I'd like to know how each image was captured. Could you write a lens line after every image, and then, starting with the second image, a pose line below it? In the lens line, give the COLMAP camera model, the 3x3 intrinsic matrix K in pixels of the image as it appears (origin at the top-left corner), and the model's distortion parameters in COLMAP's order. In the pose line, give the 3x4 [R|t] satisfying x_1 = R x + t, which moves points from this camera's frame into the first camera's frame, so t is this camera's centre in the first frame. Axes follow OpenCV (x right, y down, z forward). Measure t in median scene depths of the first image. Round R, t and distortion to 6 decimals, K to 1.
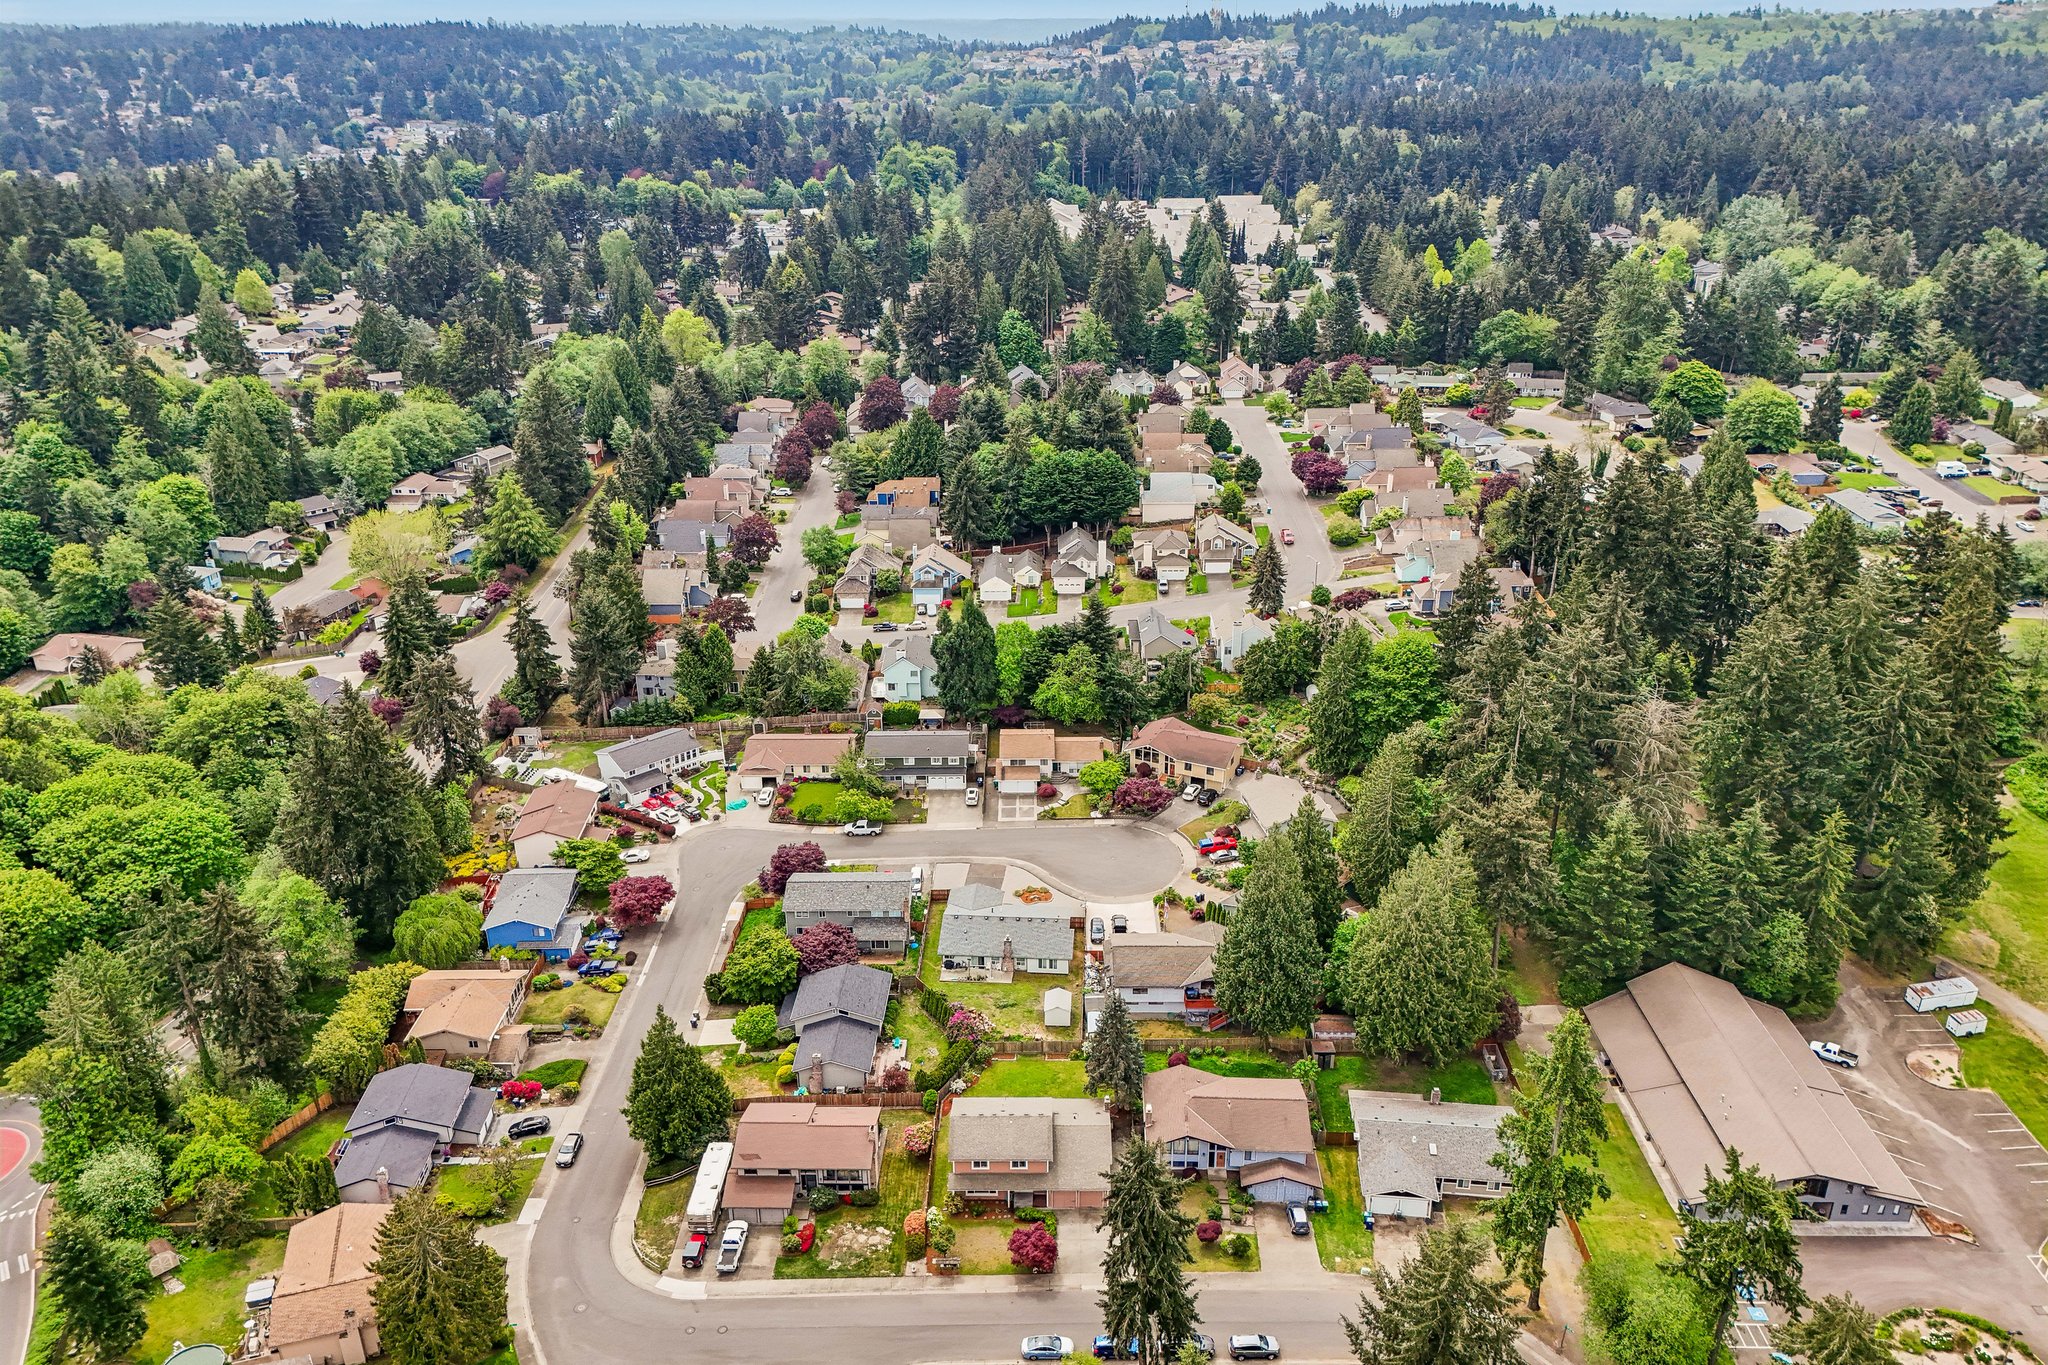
lens RADIAL K [[1497.5, 0, 1023.1], [0, 1497.5, 694.6], [0, 0, 1]] dist [0.094434, -0.115223]
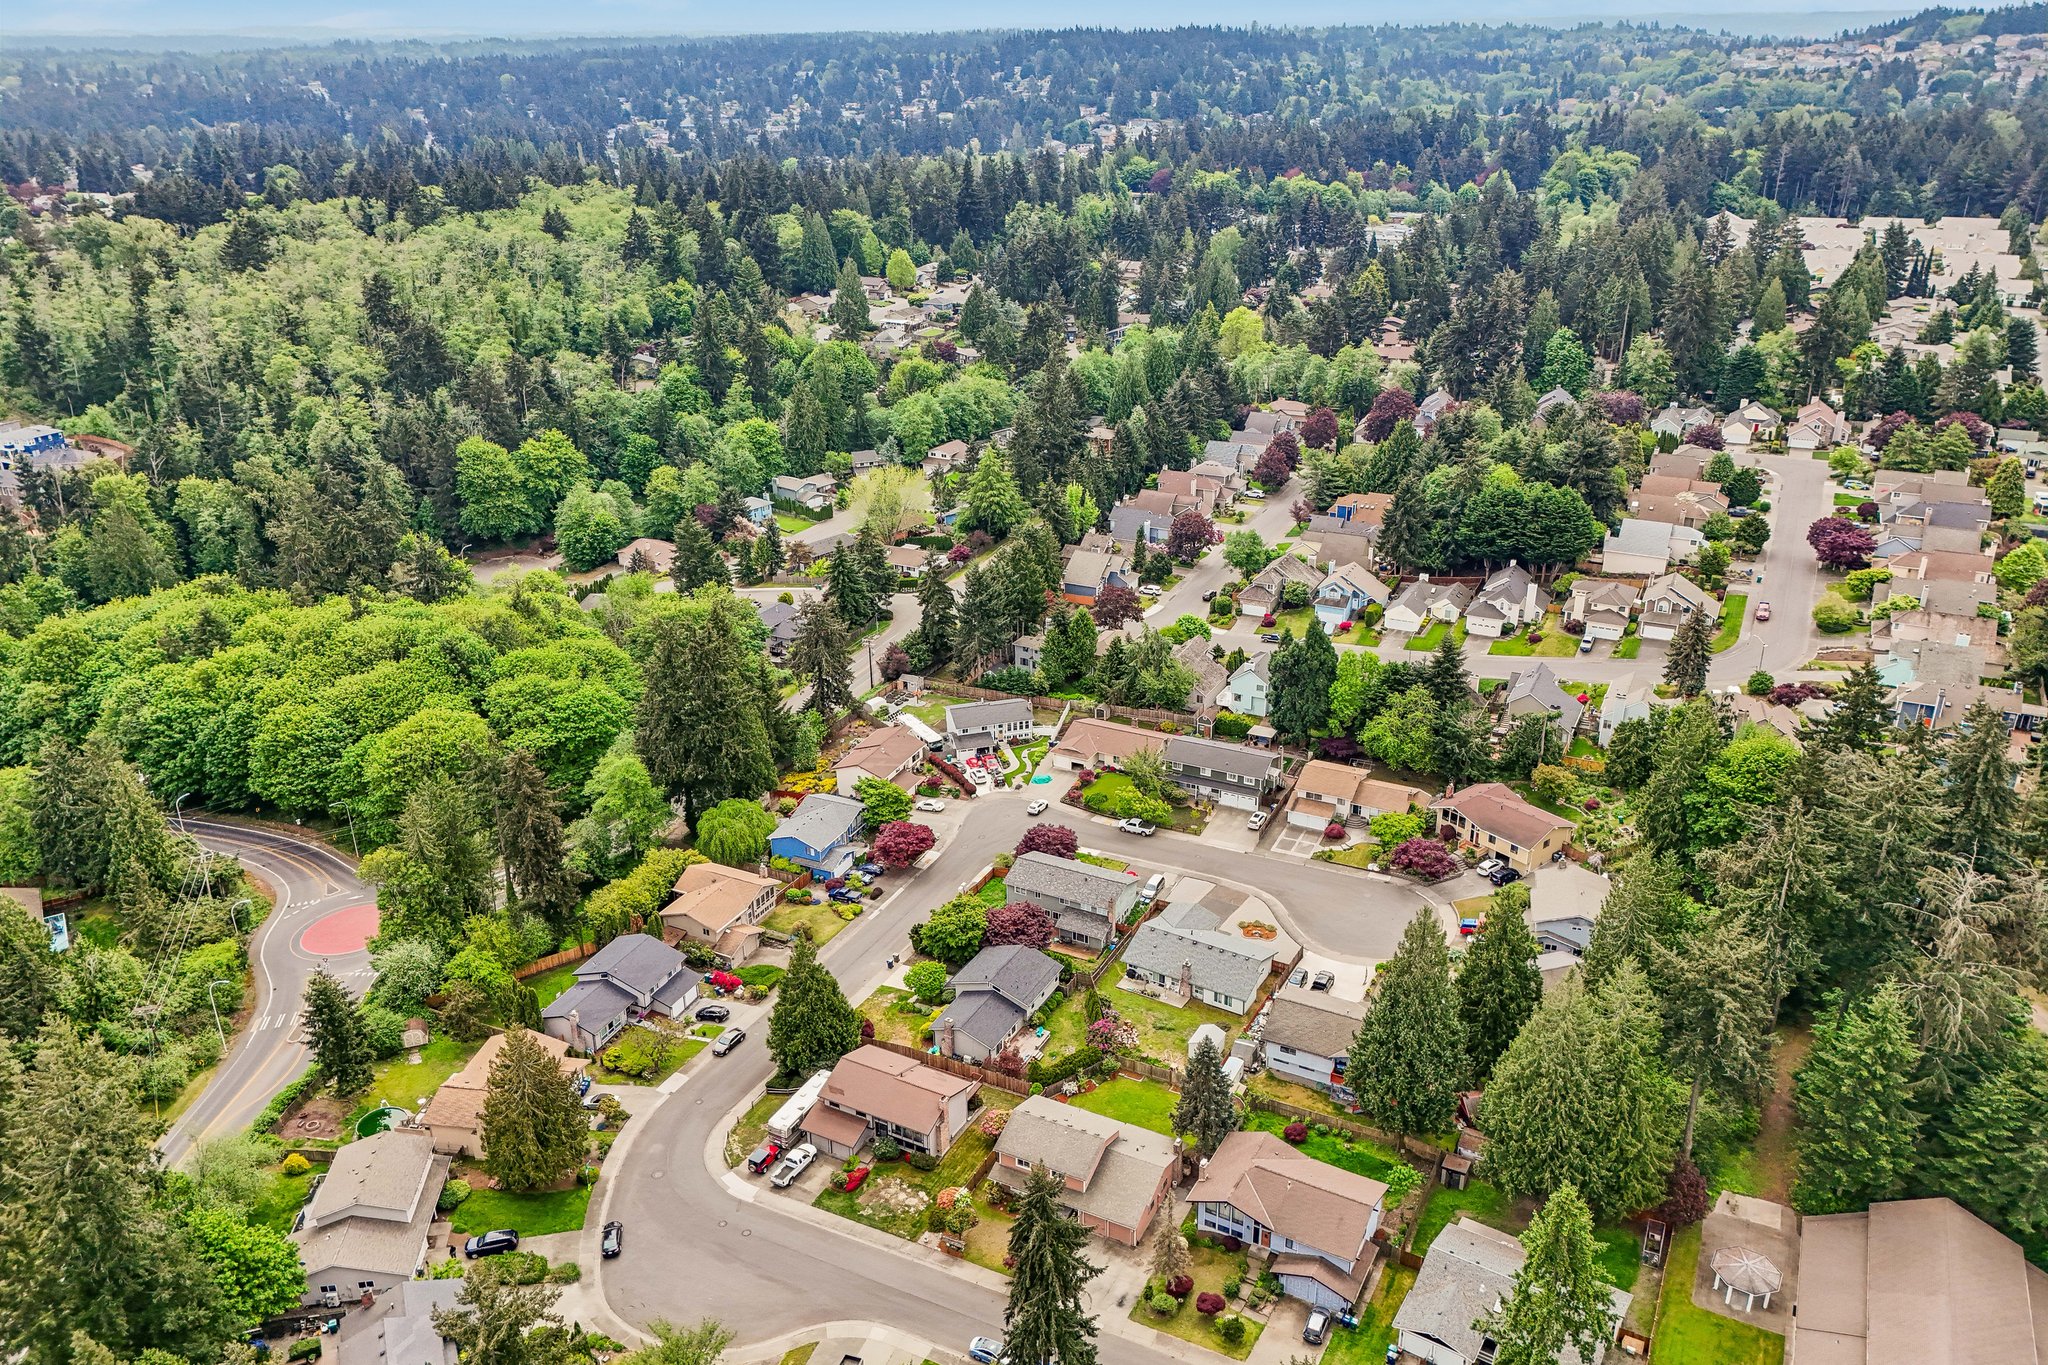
lens RADIAL K [[1490.2, 0, 1025.5], [0, 1490.2, 718.6], [0, 0, 1]] dist [0.066064, -0.058413]
pose [[0.895706, 0.182501, -0.405468, 0.188726], [-0.176241, 0.982915, 0.053079, -0.019310], [0.408227, 0.023917, 0.912567, 0.049000]]
